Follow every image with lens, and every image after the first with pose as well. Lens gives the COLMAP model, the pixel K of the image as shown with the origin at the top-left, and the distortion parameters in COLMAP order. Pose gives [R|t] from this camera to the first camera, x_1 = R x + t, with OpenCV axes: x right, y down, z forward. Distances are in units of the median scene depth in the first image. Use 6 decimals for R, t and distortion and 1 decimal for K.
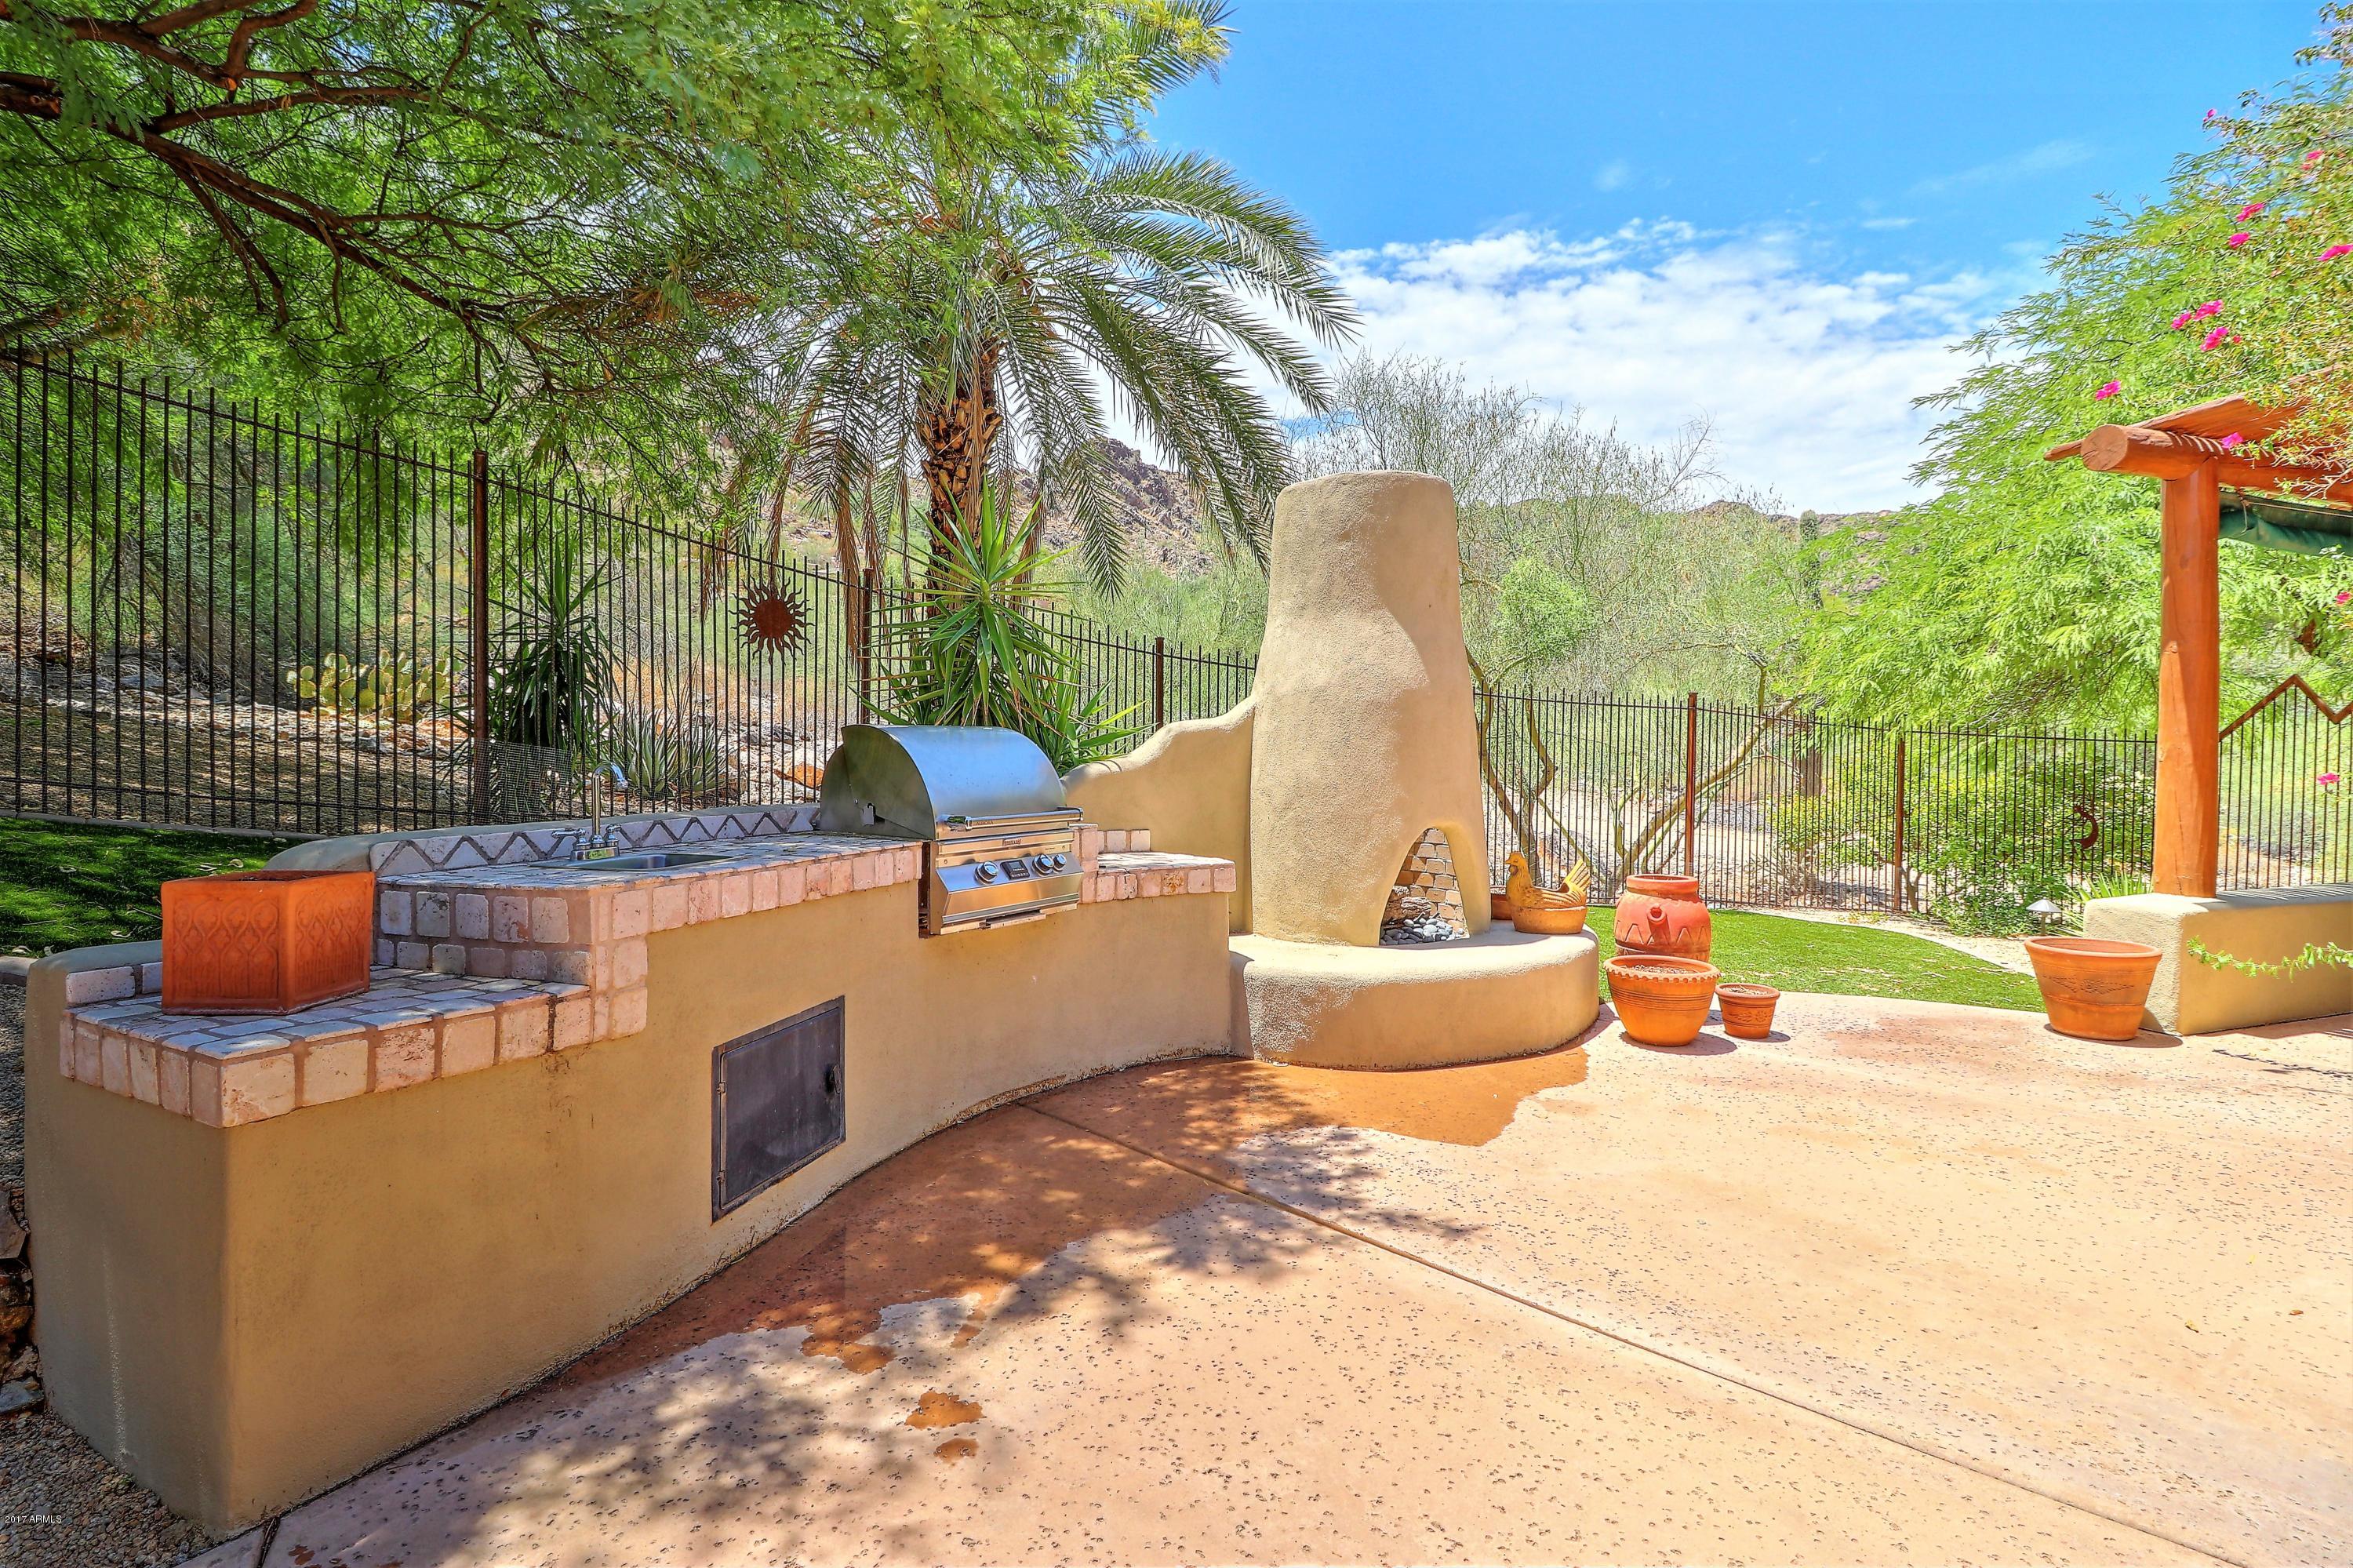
lens RADIAL K [[1087.5, 0, 1164.0], [0, 1087.5, 759.4], [0, 0, 1]] dist [0.001939, -0.014876]
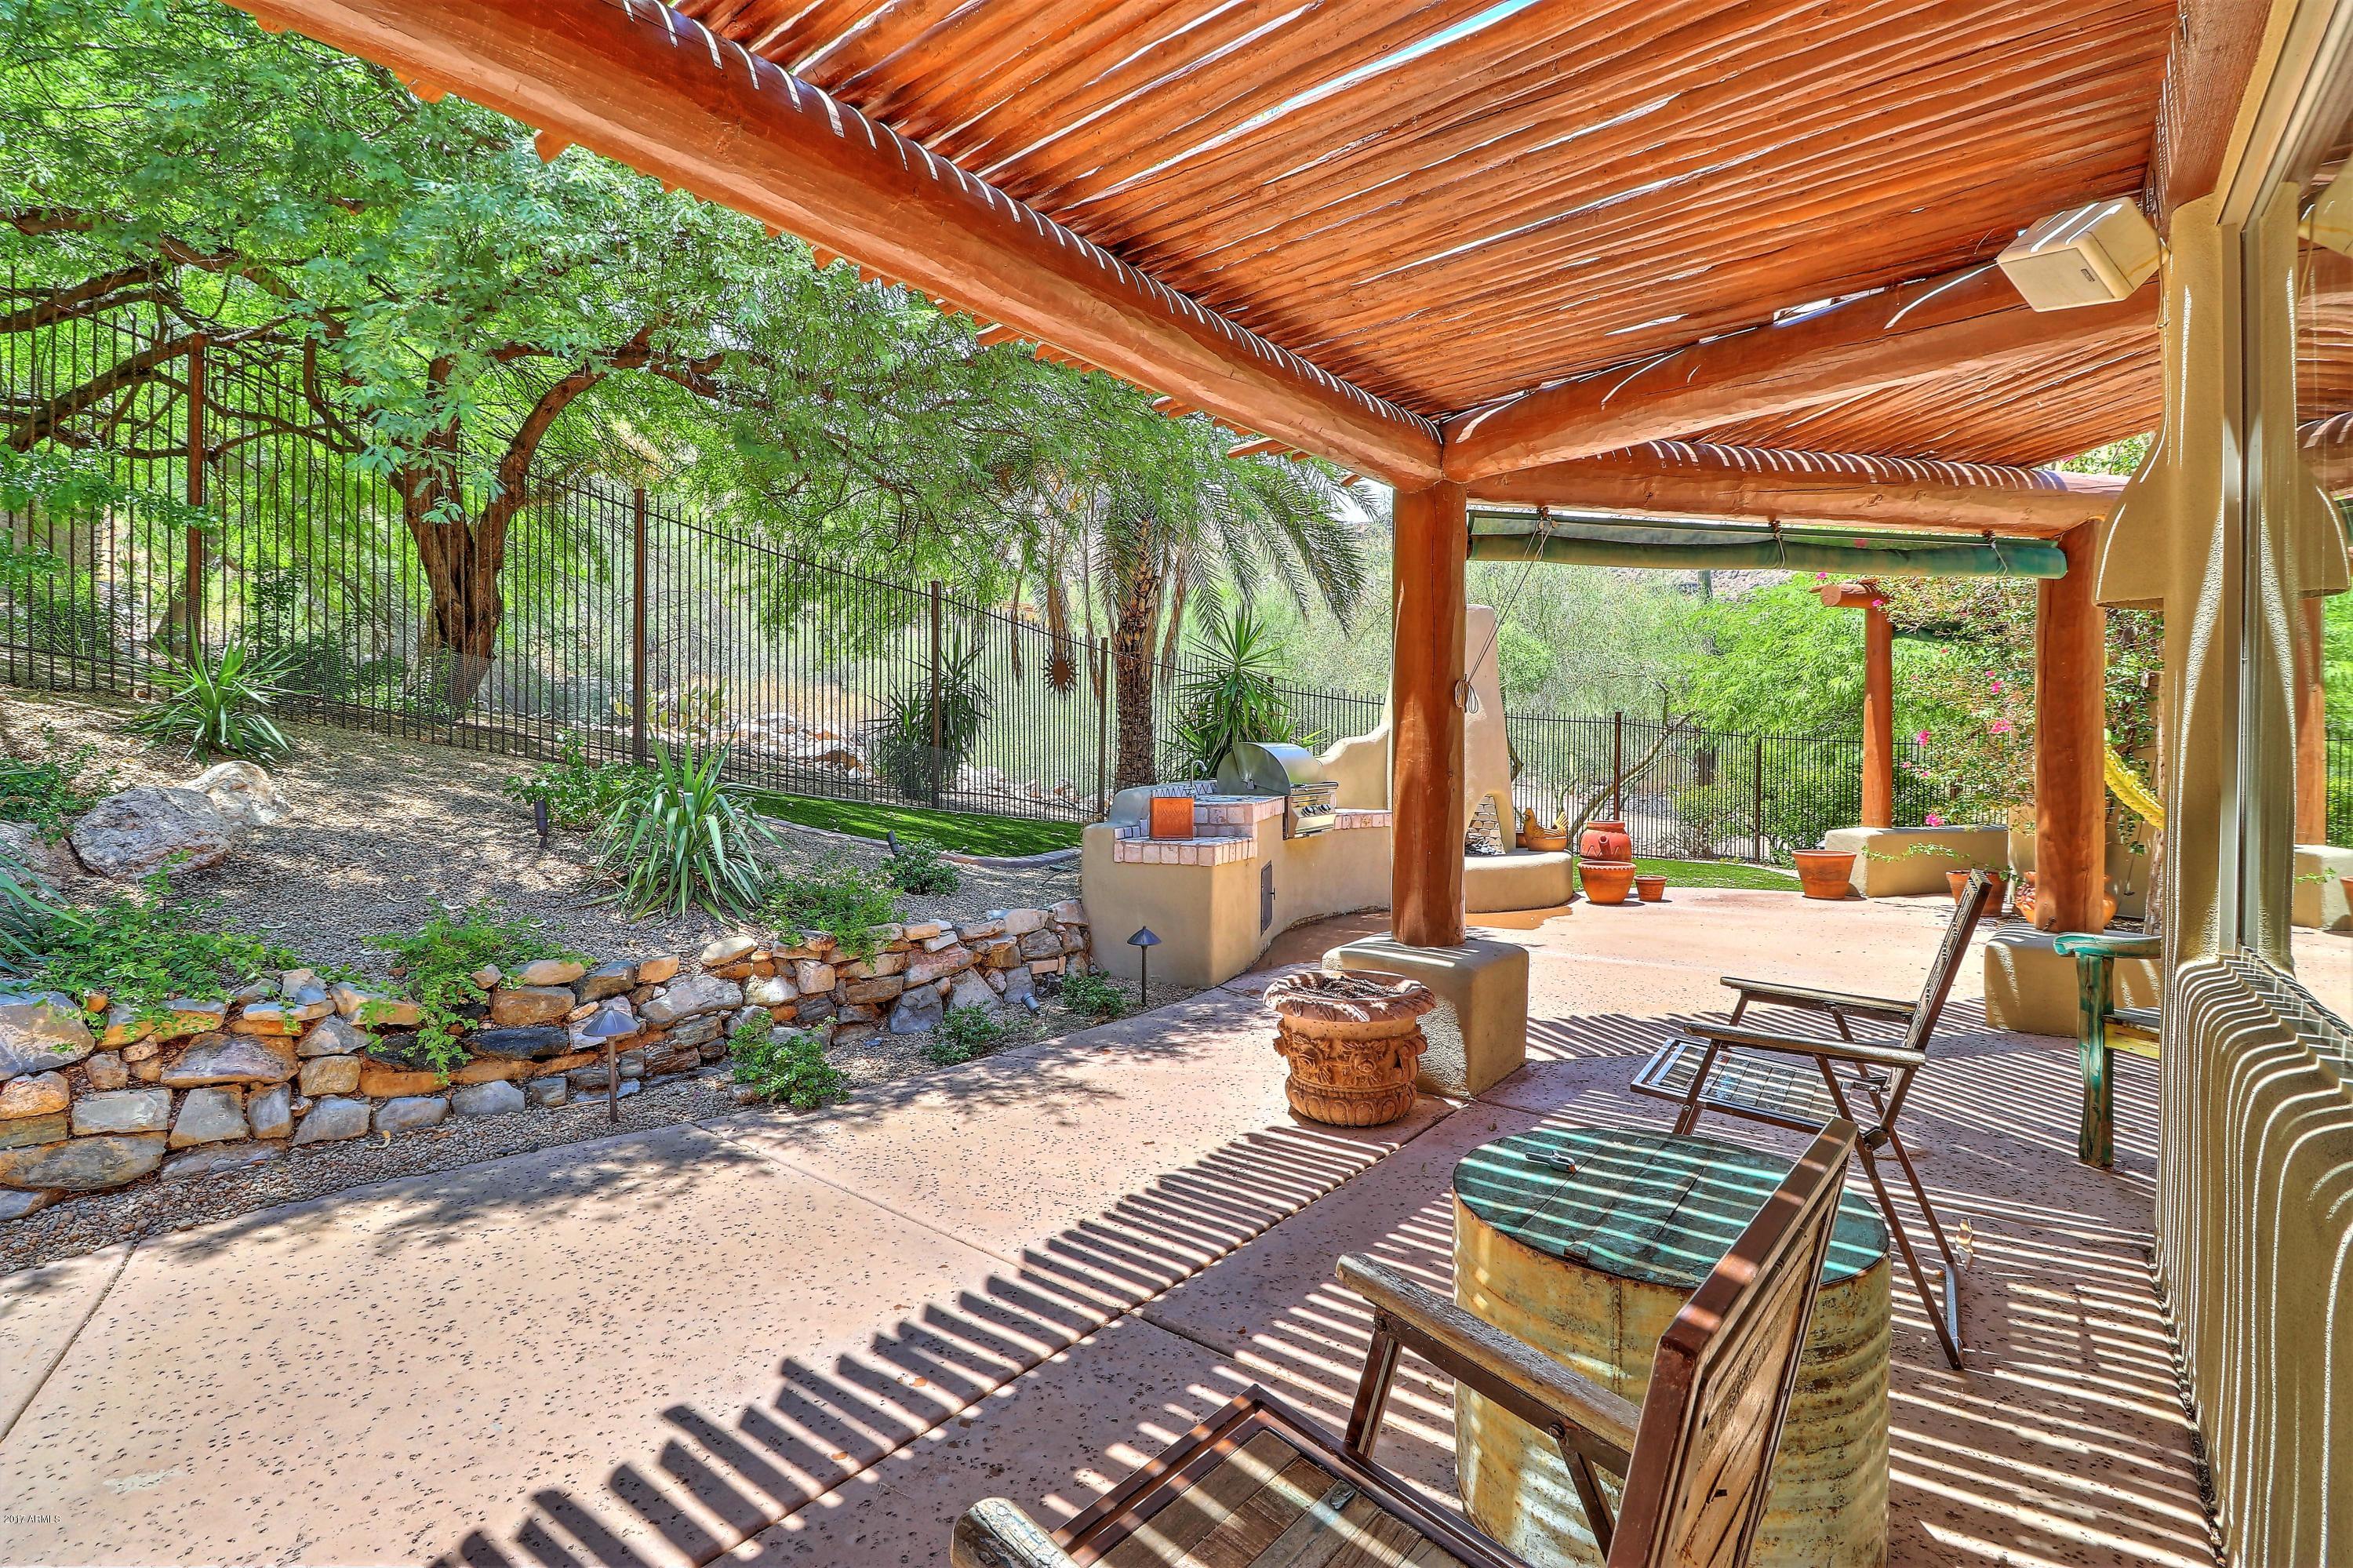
lens RADIAL K [[1087.5, 0, 1164.0], [0, 1087.5, 759.4], [0, 0, 1]] dist [0.001939, -0.014876]
pose [[0.998101, -0.004300, 0.061448, -0.547715], [0.004340, 0.999990, -0.000514, 0.001473], [-0.061445, 0.000780, 0.998110, -1.080065]]
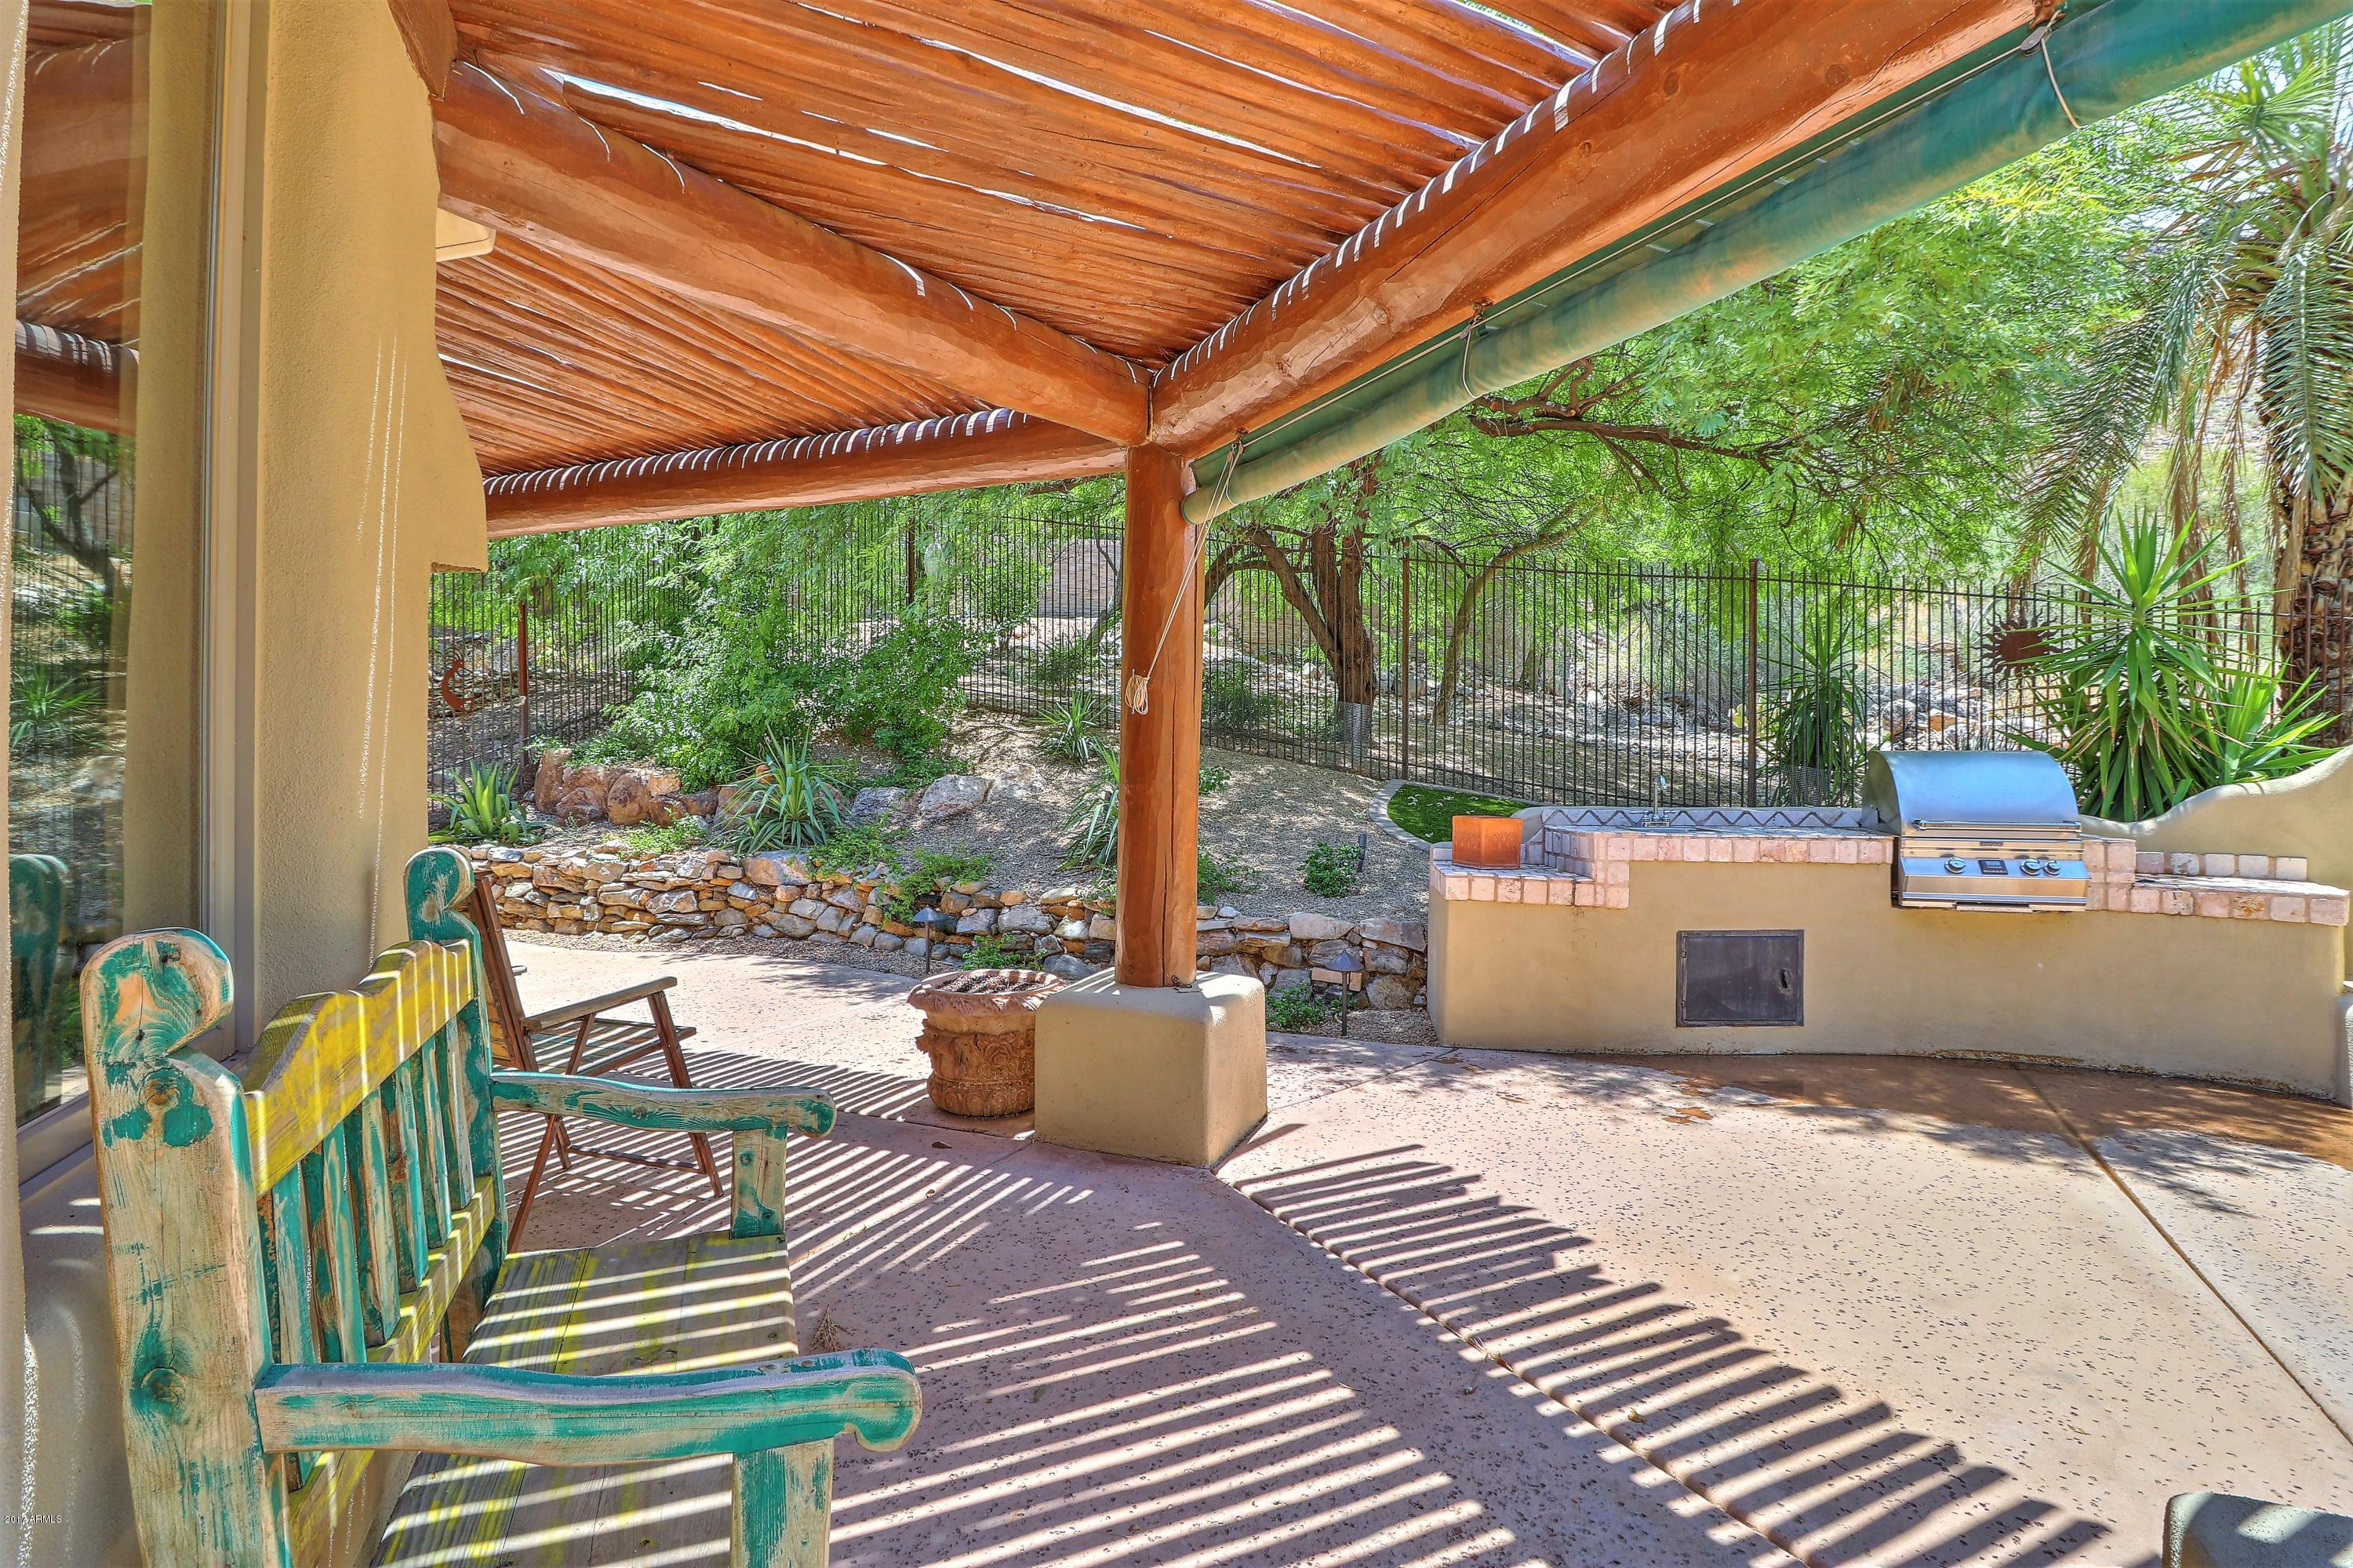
lens RADIAL K [[1087.5, 0, 1164.0], [0, 1087.5, 759.4], [0, 0, 1]] dist [0.001939, -0.014876]
pose [[0.312805, -0.002290, -0.949815, 0.717048], [-0.013129, 0.999891, -0.006735, -0.000079], [0.949727, 0.014577, 0.312741, -0.271591]]
